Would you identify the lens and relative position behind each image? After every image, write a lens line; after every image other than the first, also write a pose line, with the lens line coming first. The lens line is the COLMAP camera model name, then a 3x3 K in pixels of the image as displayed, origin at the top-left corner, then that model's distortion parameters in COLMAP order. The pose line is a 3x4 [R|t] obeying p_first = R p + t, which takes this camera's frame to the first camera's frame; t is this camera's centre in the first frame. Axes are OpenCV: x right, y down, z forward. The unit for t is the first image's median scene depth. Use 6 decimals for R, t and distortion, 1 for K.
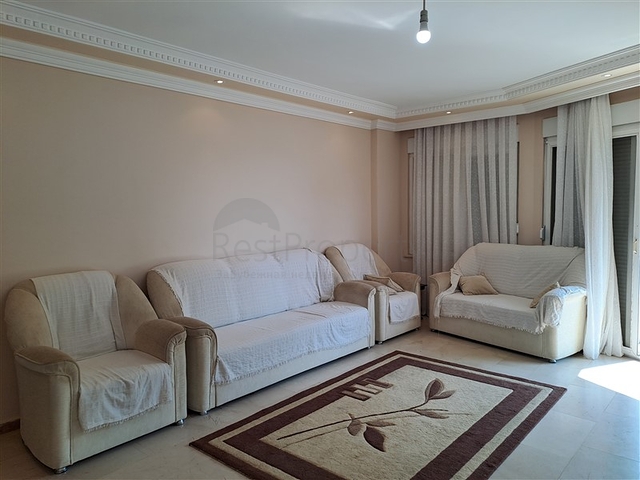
lens RADIAL K [[468.6, 0, 316.4], [0, 468.6, 235.9], [0, 0, 1]] dist [0.082307, -0.094255]
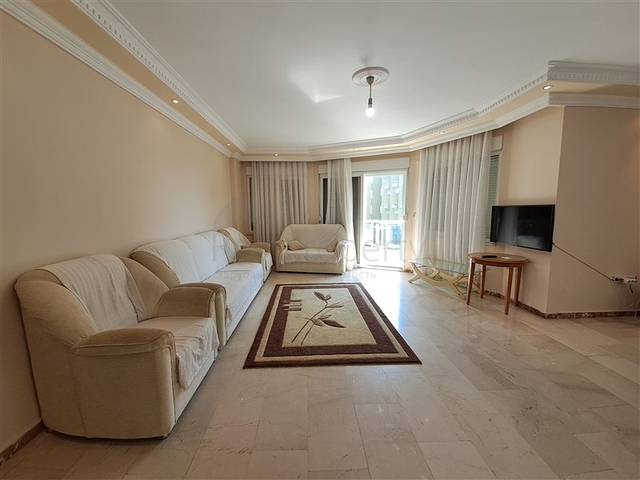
lens RADIAL K [[251.3, 0, 315.1], [0, 251.3, 239.8], [0, 0, 1]] dist [0.011207, -0.009670]
pose [[0.724803, -0.071420, 0.685244, -0.381706], [0.037939, 0.997241, 0.063808, 0.018847], [-0.687911, -0.020251, 0.725513, 0.216241]]
